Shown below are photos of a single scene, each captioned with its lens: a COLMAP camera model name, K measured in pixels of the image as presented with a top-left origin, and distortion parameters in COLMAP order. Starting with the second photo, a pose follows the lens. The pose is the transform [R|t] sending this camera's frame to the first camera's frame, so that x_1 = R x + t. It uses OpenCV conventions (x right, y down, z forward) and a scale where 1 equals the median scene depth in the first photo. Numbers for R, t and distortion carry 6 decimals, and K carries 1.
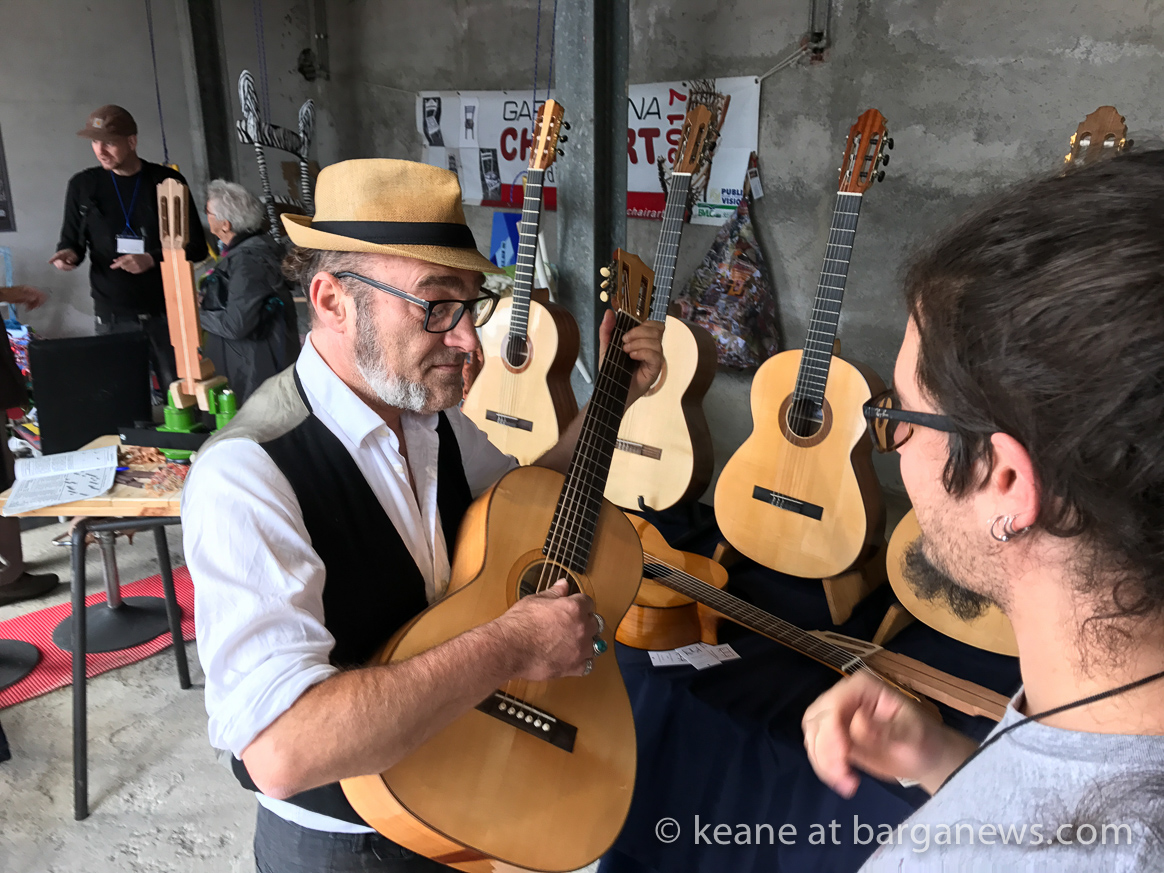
lens RADIAL K [[945.2, 0, 573.8], [0, 945.2, 434.8], [0, 0, 1]] dist [0.002230, -0.018875]
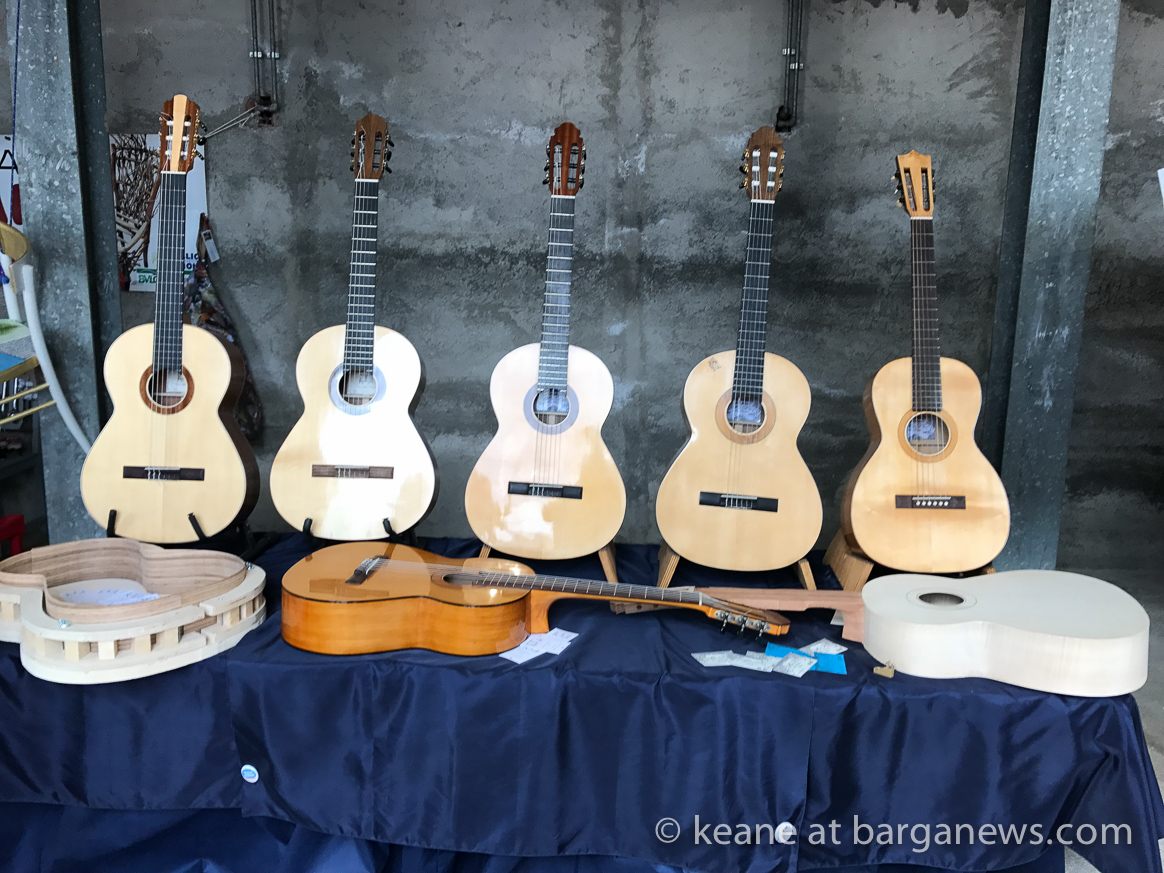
lens RADIAL K [[945.2, 0, 575.7], [0, 945.2, 440.2], [0, 0, 1]] dist [0.002230, -0.018875]
pose [[0.749591, -0.107837, 0.653058, -0.187202], [0.175343, 0.983742, -0.038820, 0.028465], [-0.638254, 0.143608, 0.756313, 0.087048]]
